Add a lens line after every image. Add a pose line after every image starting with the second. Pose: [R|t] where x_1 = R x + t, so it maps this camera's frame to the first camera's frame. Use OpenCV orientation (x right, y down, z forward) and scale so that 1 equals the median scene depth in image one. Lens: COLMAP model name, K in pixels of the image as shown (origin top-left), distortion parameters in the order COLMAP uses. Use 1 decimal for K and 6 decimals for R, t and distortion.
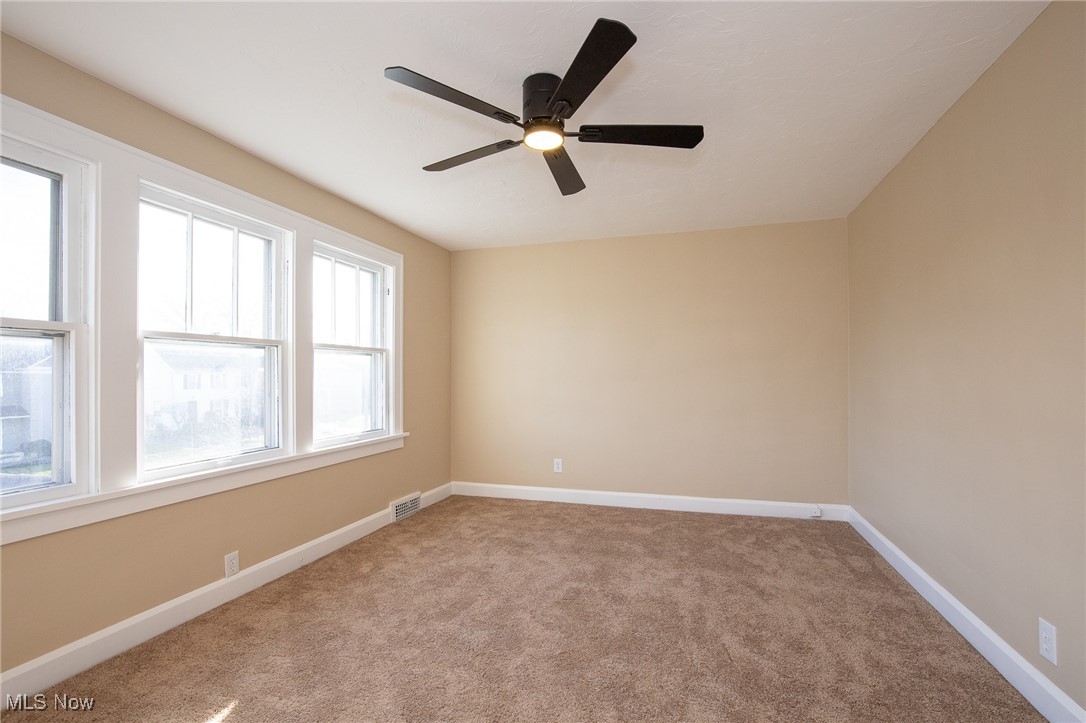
lens RADIAL K [[496.2, 0, 553.8], [0, 496.2, 366.7], [0, 0, 1]] dist [-0.009204, 0.001164]
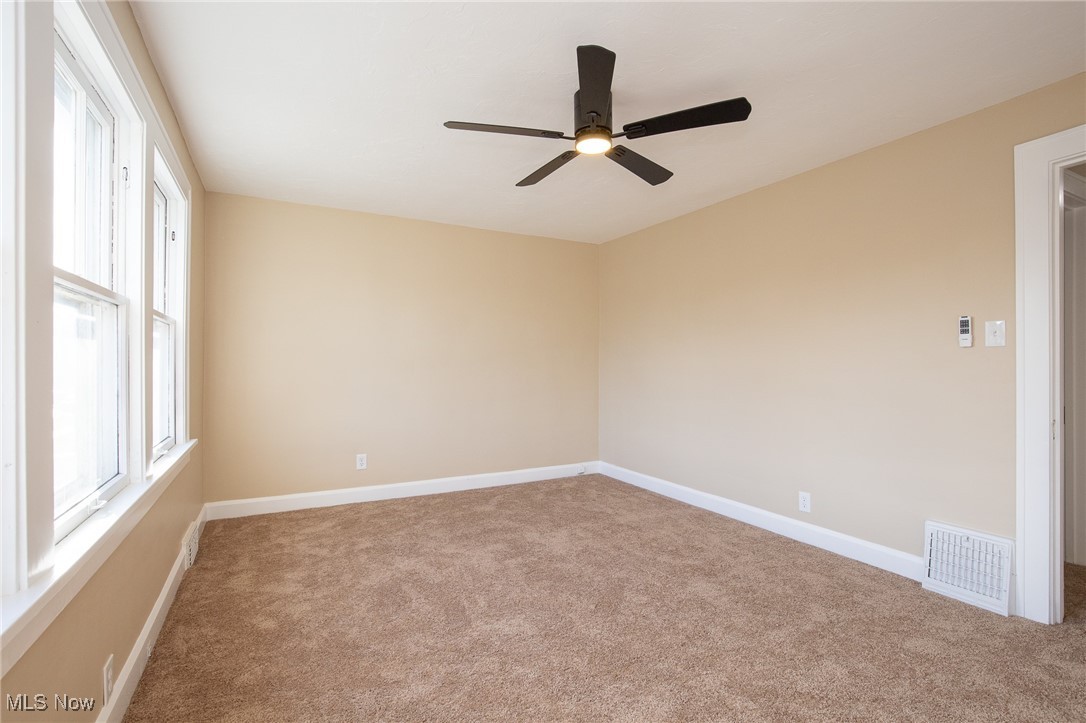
lens RADIAL K [[496.2, 0, 553.0], [0, 496.2, 361.2], [0, 0, 1]] dist [-0.009204, 0.001164]
pose [[0.706726, 0.011095, 0.707400, -0.500351], [-0.019000, 0.999814, 0.003300, 0.010351], [-0.707232, -0.015772, 0.706806, 0.164004]]
